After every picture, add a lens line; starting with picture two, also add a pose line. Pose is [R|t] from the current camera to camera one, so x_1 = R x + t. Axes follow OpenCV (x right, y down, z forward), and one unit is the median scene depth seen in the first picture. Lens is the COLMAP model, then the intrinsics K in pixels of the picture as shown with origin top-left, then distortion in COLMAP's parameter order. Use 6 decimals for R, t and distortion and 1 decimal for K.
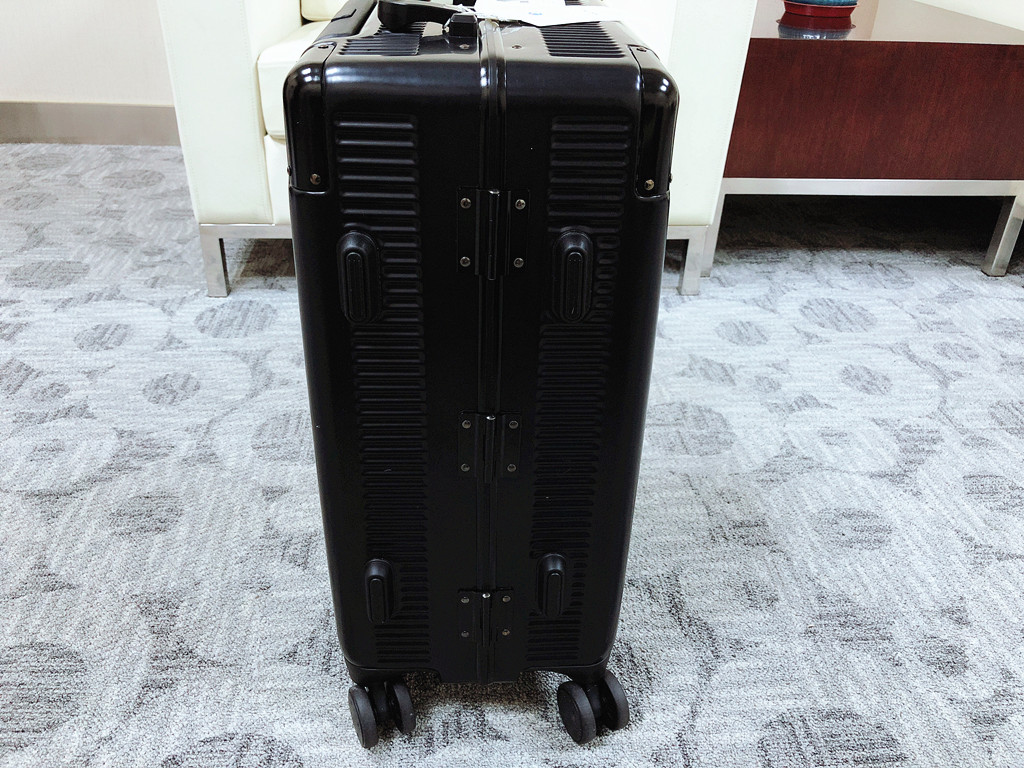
lens RADIAL K [[854.2, 0, 512.0], [0, 854.2, 384.0], [0, 0, 1]] dist [0.030243, -0.012190]
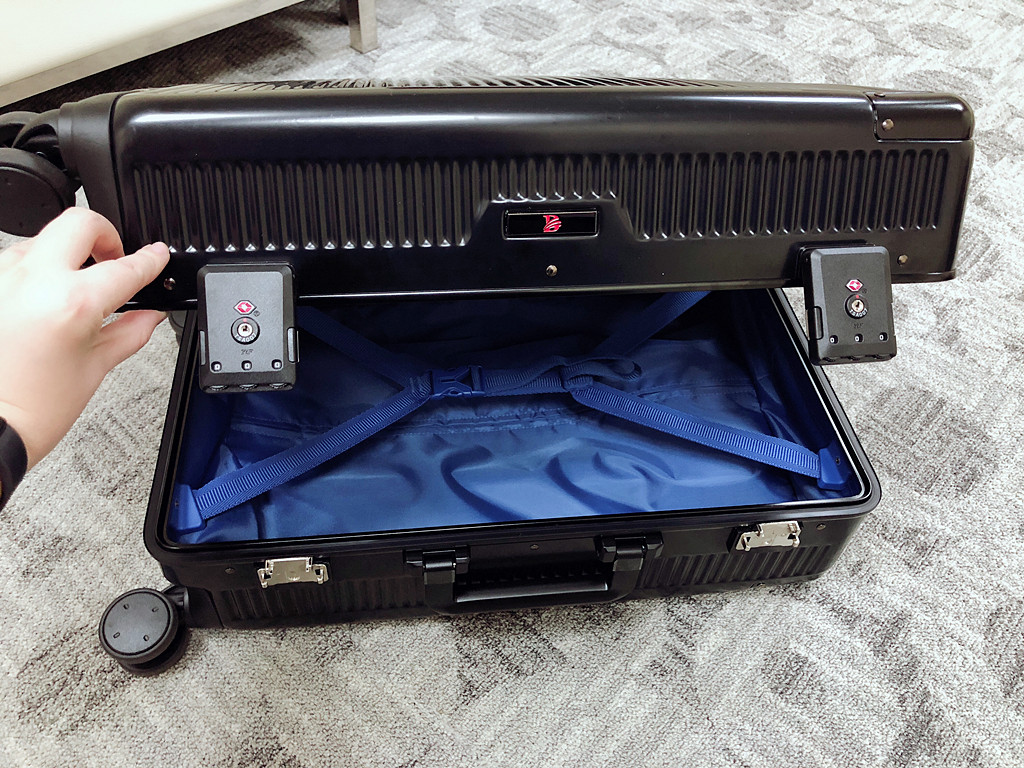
lens RADIAL K [[854.2, 0, 512.0], [0, 854.2, 384.0], [0, 0, 1]] dist [0.030243, -0.012190]
pose [[0.731439, -0.496300, 0.467636, -0.281296], [0.326420, 0.856931, 0.398897, -0.132724], [-0.598704, -0.139123, 0.788795, 0.251988]]
